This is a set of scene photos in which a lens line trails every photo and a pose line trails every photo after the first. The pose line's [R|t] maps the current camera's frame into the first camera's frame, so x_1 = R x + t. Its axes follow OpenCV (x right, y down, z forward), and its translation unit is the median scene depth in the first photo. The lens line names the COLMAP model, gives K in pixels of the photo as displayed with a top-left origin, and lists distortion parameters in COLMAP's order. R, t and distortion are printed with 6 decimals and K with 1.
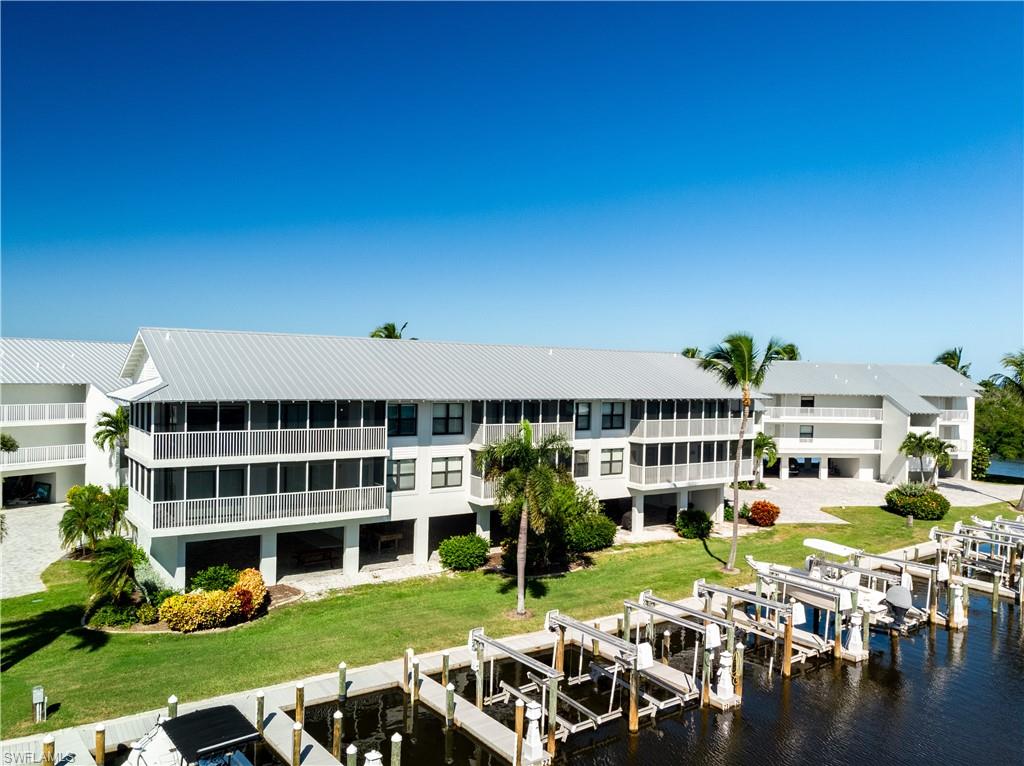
lens RADIAL K [[778.6, 0, 512.0], [0, 778.6, 383.0], [0, 0, 1]] dist [0.001776, -0.002165]
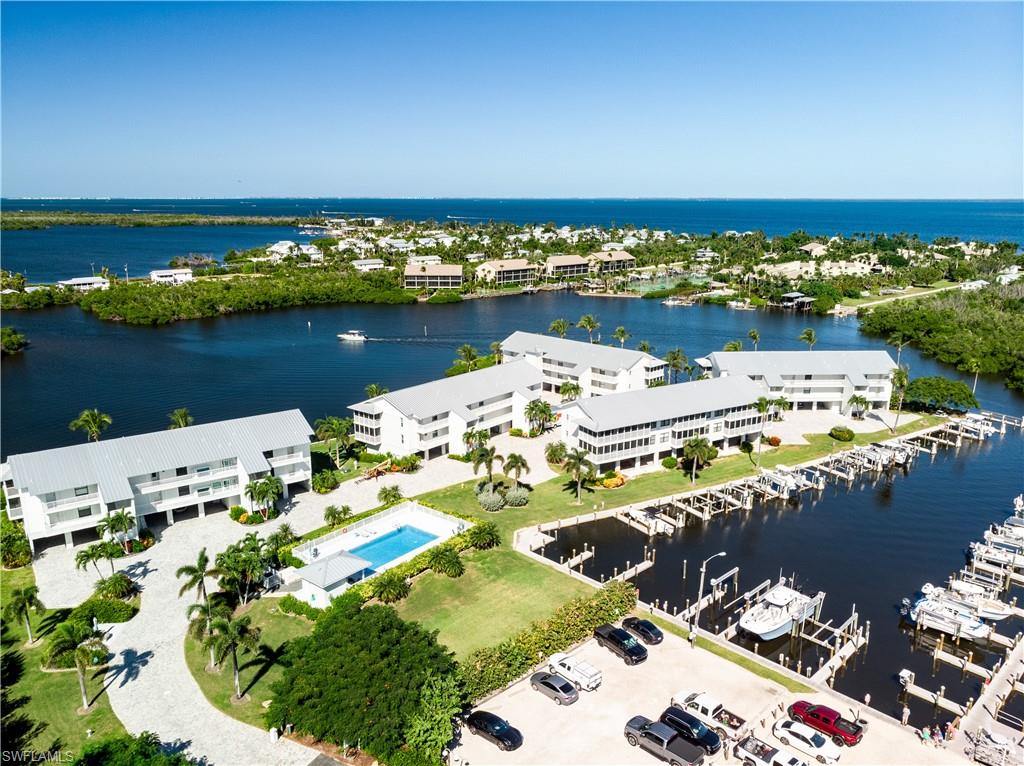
lens RADIAL K [[753.8, 0, 512.0], [0, 753.8, 383.0], [0, 0, 1]] dist [0.010010, 0.004894]
pose [[0.995043, 0.002579, -0.099415, -0.390816], [0.019739, 0.974652, 0.222854, -0.778552], [0.097469, -0.223712, 0.969769, -1.927982]]
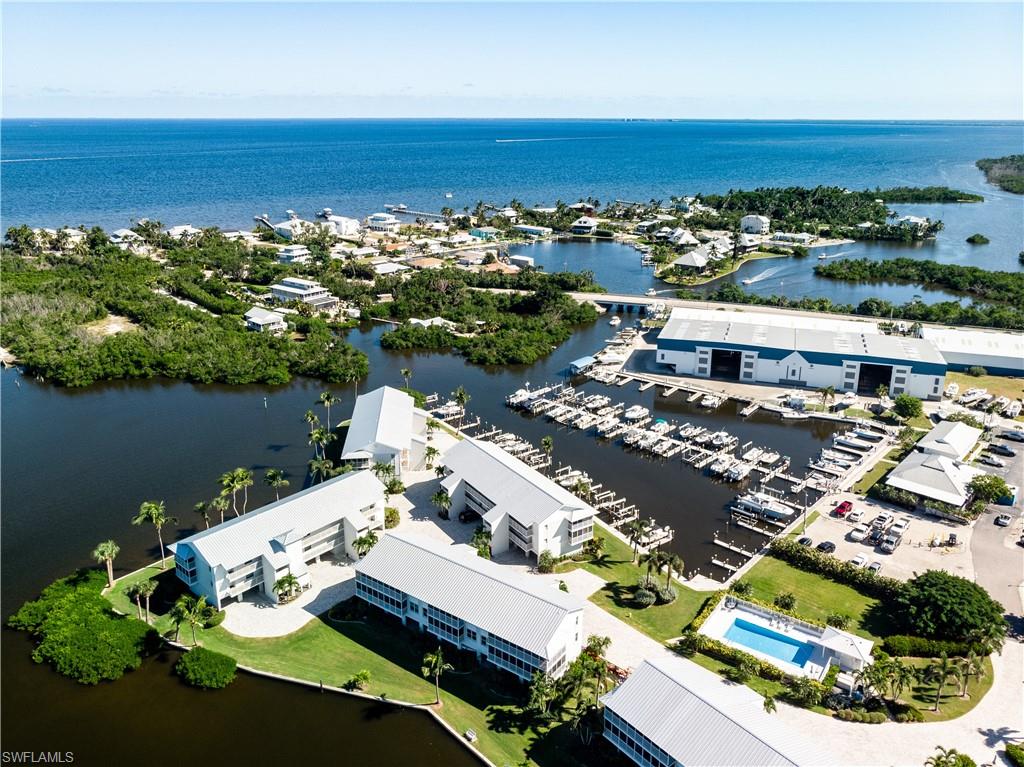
lens RADIAL K [[773.4, 0, 515.2], [0, 773.4, 347.5], [0, 0, 1]] dist [0.004655, 0.007146]
pose [[0.044291, -0.309163, 0.949977, -3.471537], [0.015454, 0.951008, 0.308778, -1.784487], [-0.998899, 0.001005, 0.046899, 0.932870]]
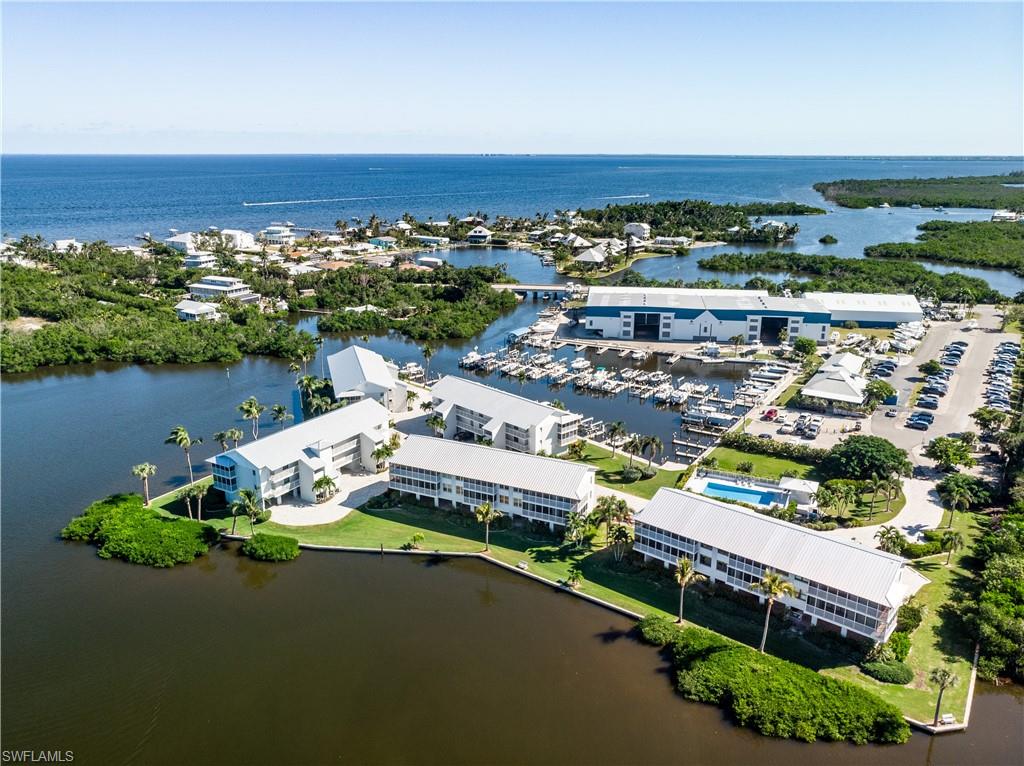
lens RADIAL K [[778.6, 0, 512.0], [0, 778.6, 383.0], [0, 0, 1]] dist [0.001776, -0.002165]
pose [[-0.128464, -0.304531, 0.943800, -4.122505], [0.009715, 0.951253, 0.308259, -1.425483], [-0.991667, 0.048770, -0.119243, 1.564775]]
